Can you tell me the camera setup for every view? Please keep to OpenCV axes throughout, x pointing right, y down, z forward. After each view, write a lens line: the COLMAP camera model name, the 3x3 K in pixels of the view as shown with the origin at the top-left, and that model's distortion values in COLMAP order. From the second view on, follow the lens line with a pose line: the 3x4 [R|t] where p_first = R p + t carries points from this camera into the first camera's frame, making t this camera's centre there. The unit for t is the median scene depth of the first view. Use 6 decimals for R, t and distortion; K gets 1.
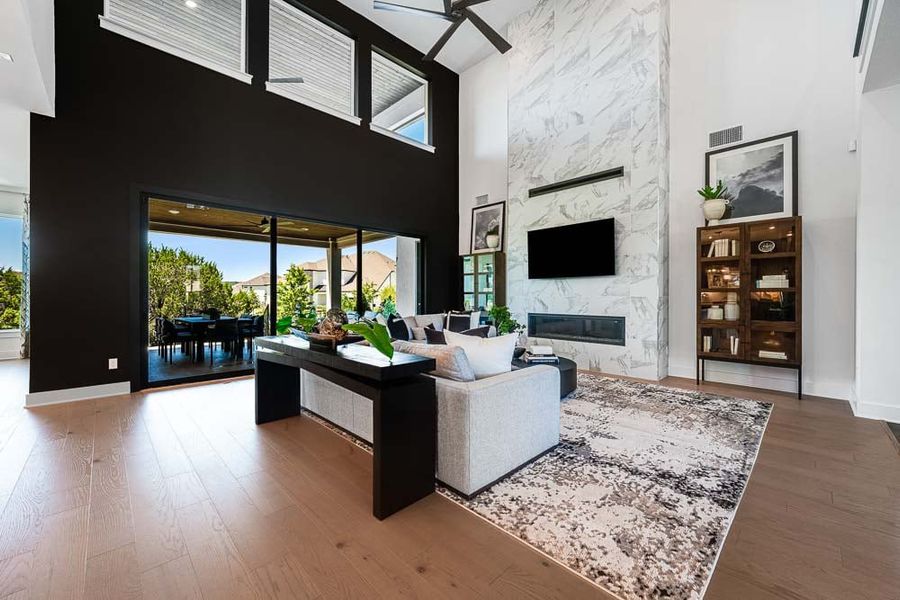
lens RADIAL K [[359.6, 0, 443.0], [0, 359.6, 298.9], [0, 0, 1]] dist [-0.003058, 0.001069]
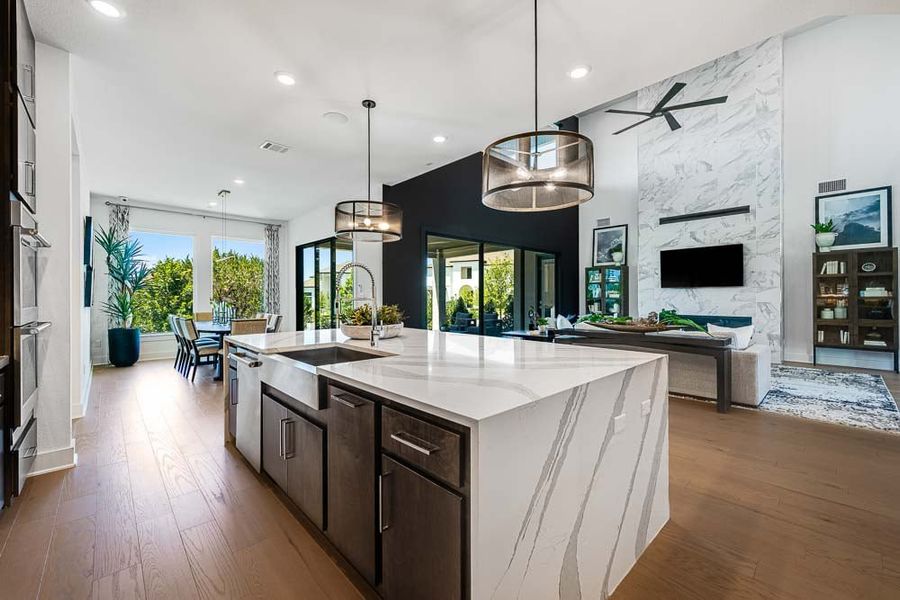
lens RADIAL K [[359.6, 0, 456.2], [0, 359.6, 299.2], [0, 0, 1]] dist [-0.003058, 0.001069]
pose [[0.999664, -0.002587, -0.025775, -0.590196], [0.002504, 0.999992, -0.003263, -0.016128], [0.025783, 0.003197, 0.999662, -0.391761]]
